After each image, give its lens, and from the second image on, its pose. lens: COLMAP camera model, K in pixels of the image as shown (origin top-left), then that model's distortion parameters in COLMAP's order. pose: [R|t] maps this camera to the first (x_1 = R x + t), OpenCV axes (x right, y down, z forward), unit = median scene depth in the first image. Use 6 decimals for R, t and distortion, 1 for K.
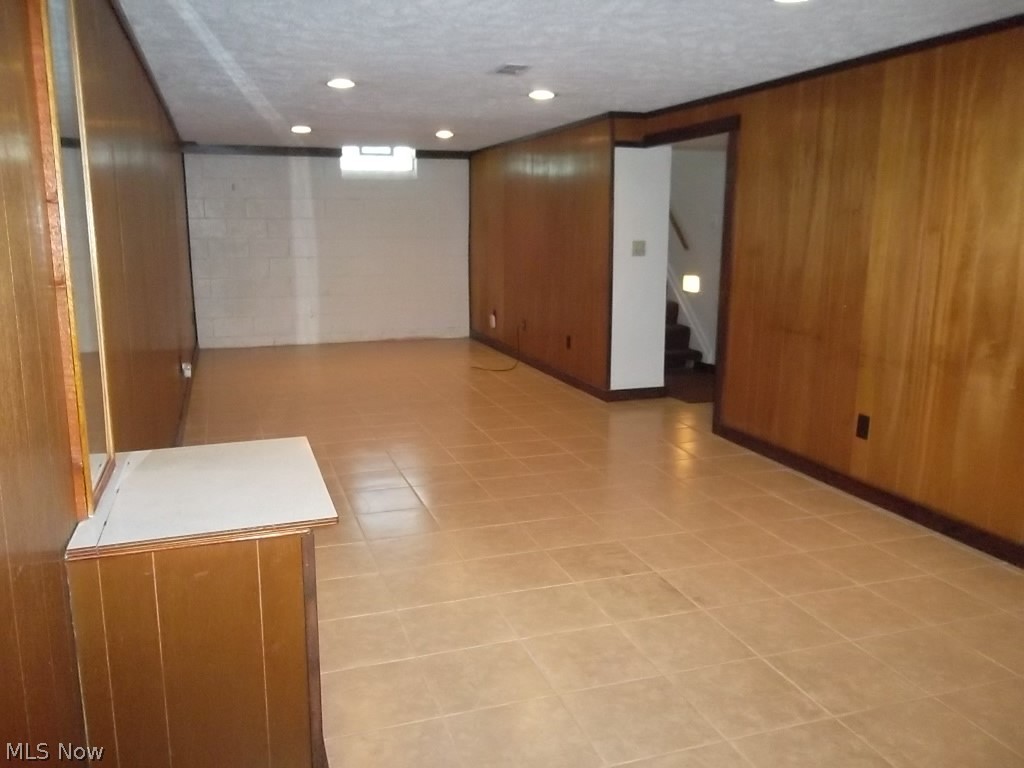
lens RADIAL K [[829.3, 0, 512.2], [0, 829.3, 390.3], [0, 0, 1]] dist [-0.005601, 0.006327]
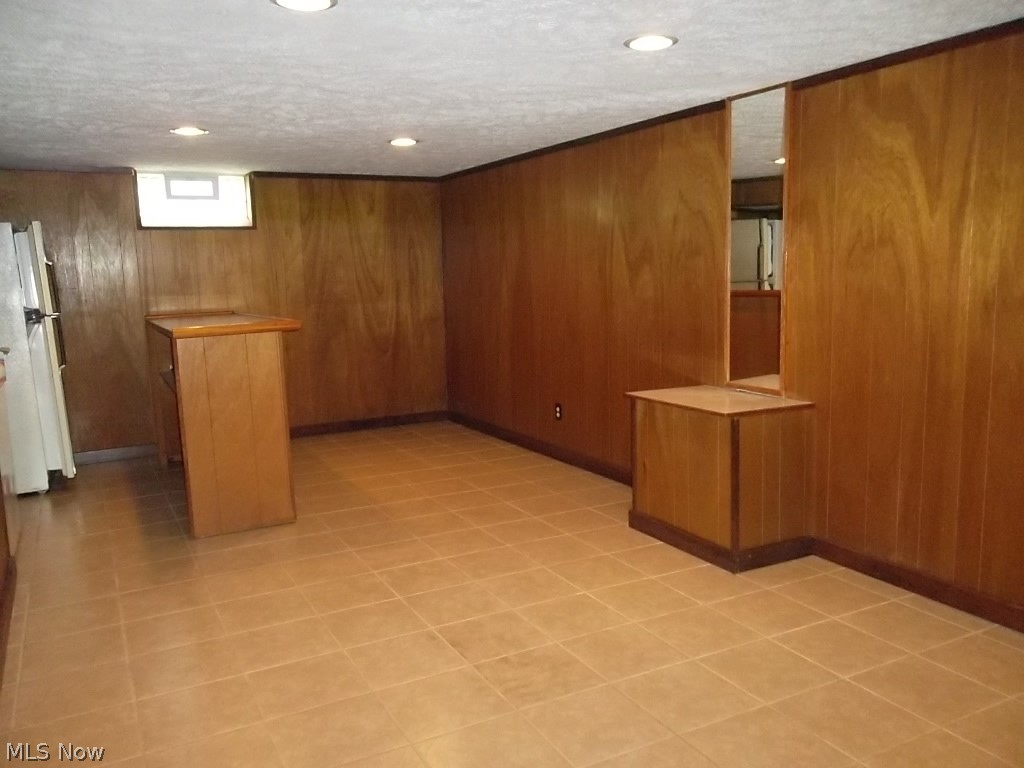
lens RADIAL K [[829.3, 0, 512.2], [0, 829.3, 390.3], [0, 0, 1]] dist [-0.005601, 0.006327]
pose [[-0.986451, 0.047063, -0.157159, 0.268875], [-0.008991, 0.941020, 0.338233, -0.370456], [0.163808, 0.335063, -0.927847, 1.825439]]
